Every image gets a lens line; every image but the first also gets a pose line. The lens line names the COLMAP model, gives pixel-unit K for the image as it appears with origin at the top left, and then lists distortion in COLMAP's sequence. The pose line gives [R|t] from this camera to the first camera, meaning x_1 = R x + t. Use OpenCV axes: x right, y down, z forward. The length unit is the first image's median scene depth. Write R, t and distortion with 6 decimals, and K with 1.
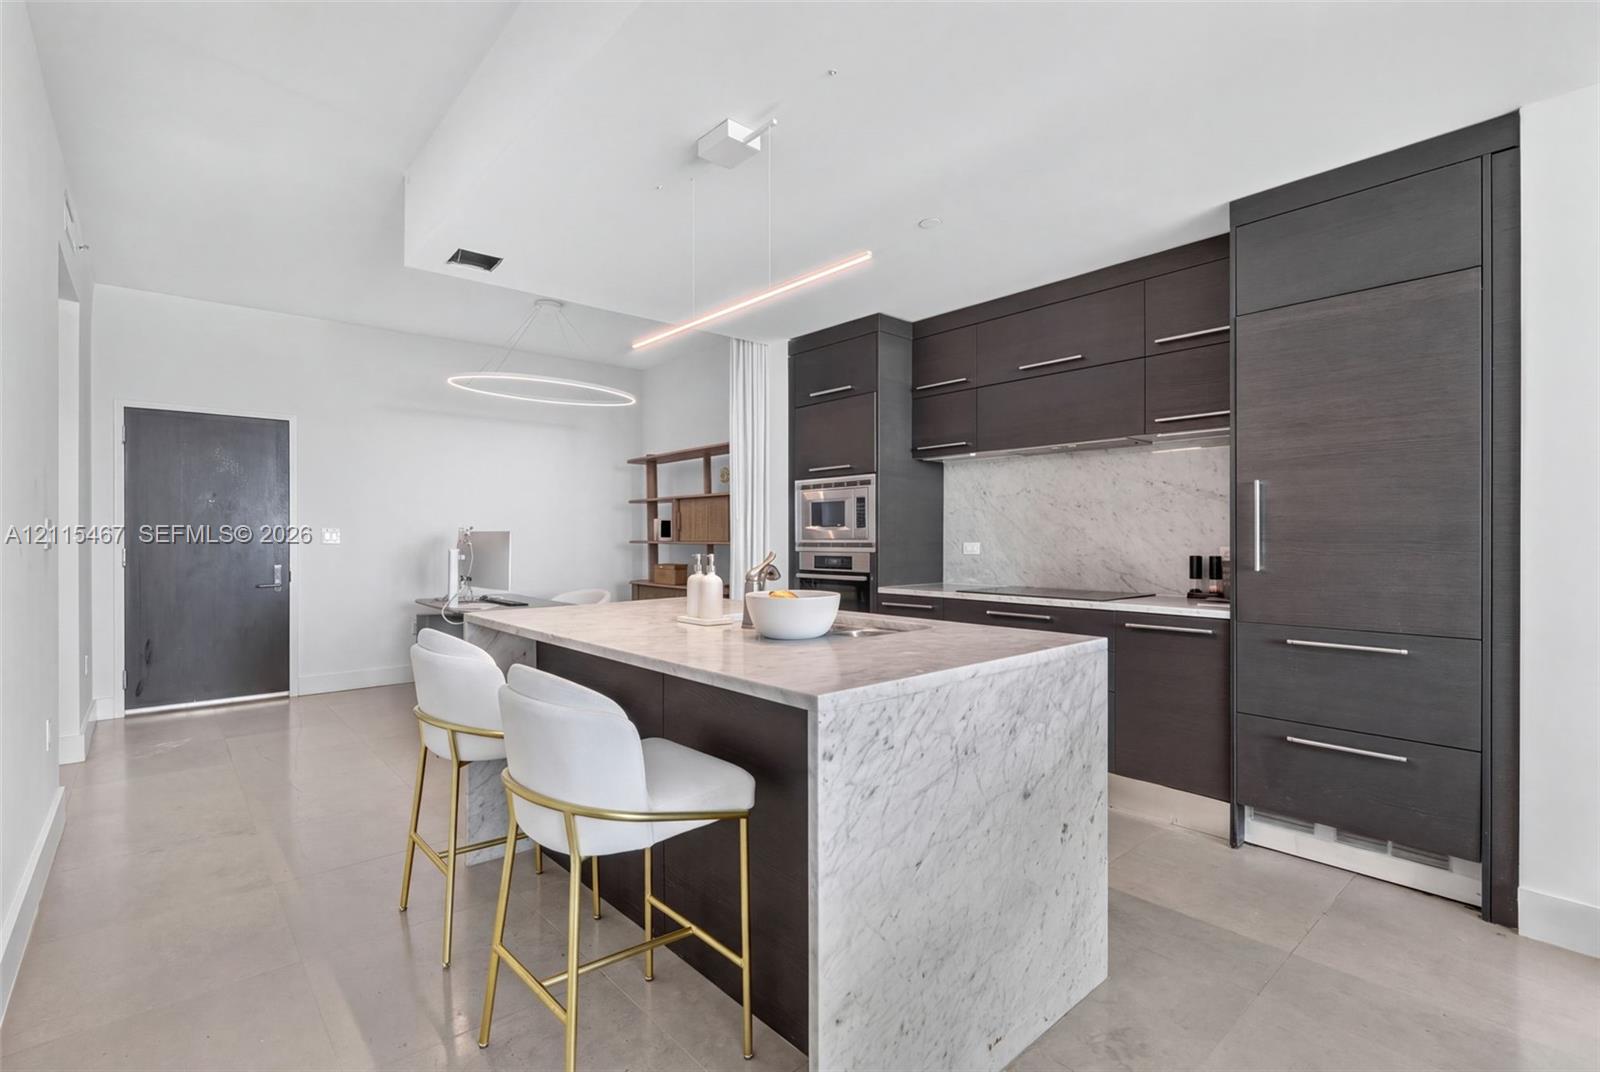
lens RADIAL K [[730.6, 0, 800.5], [0, 730.6, 531.6], [0, 0, 1]] dist [-0.001032, -0.000235]
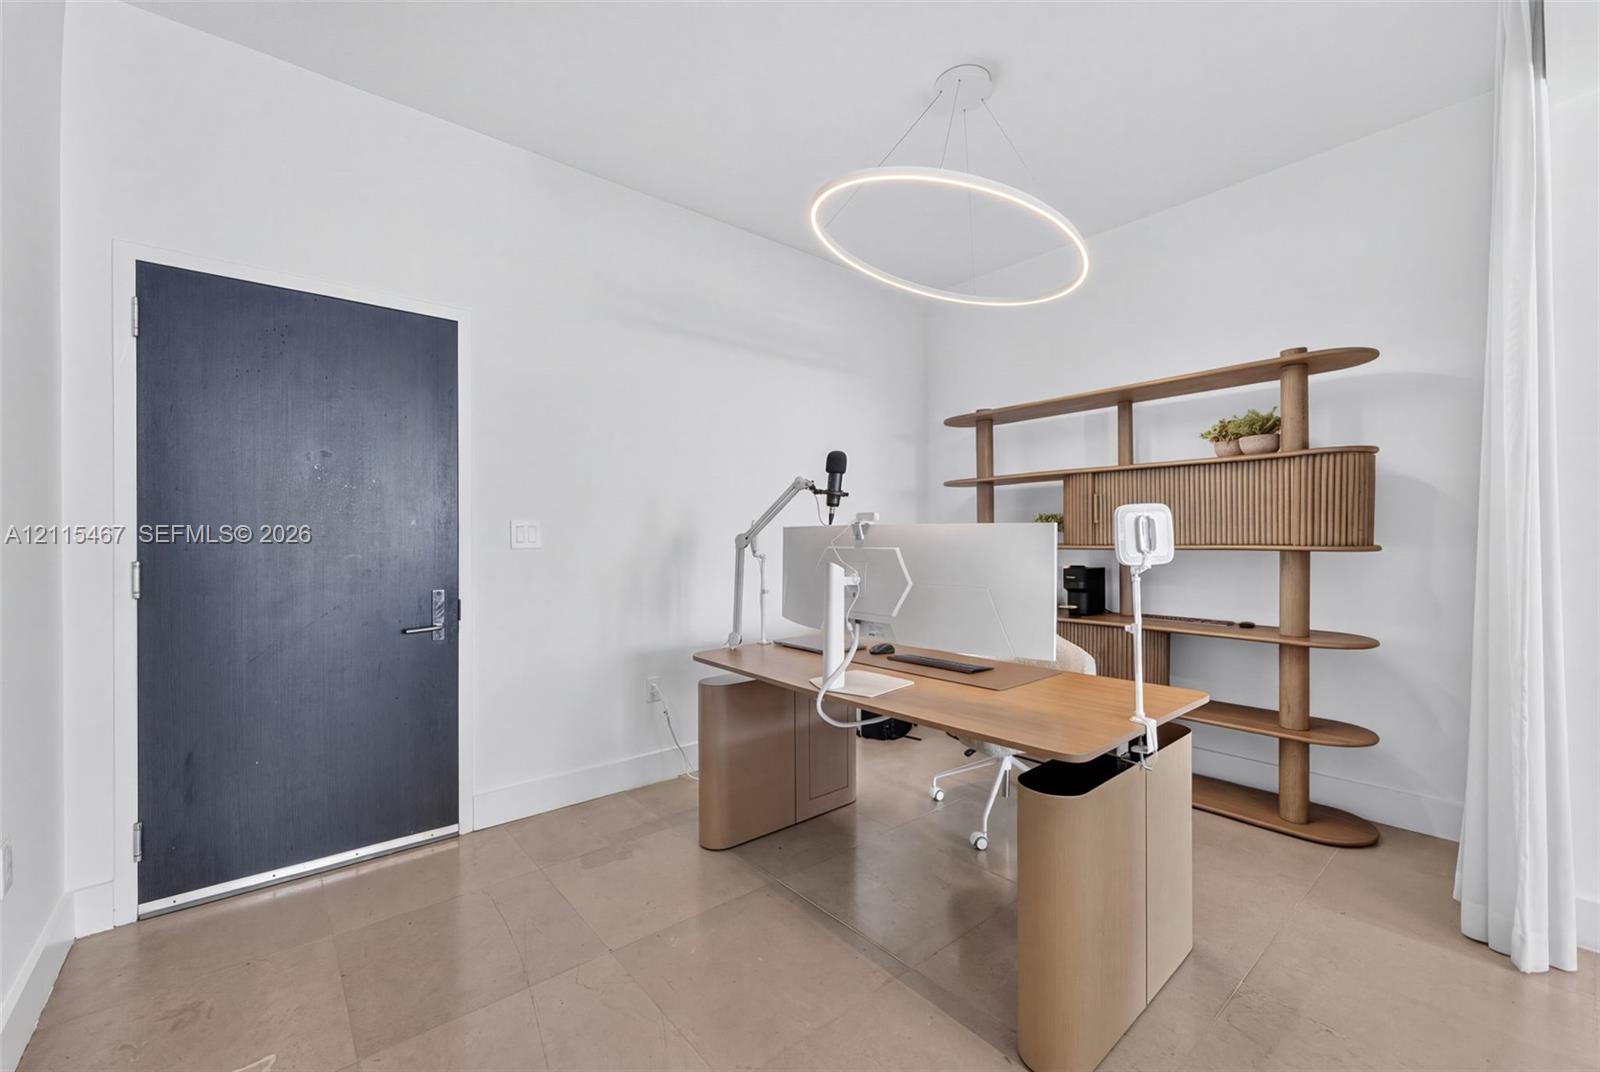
lens RADIAL K [[647.1, 0, 799.8], [0, 647.1, 535.7], [0, 0, 1]] dist [0.002438, -0.000723]
pose [[0.999835, -0.000044, -0.018139, -0.440019], [0.000051, 1.000000, 0.000386, 0.006487], [0.018139, -0.000387, 0.999835, 0.528050]]
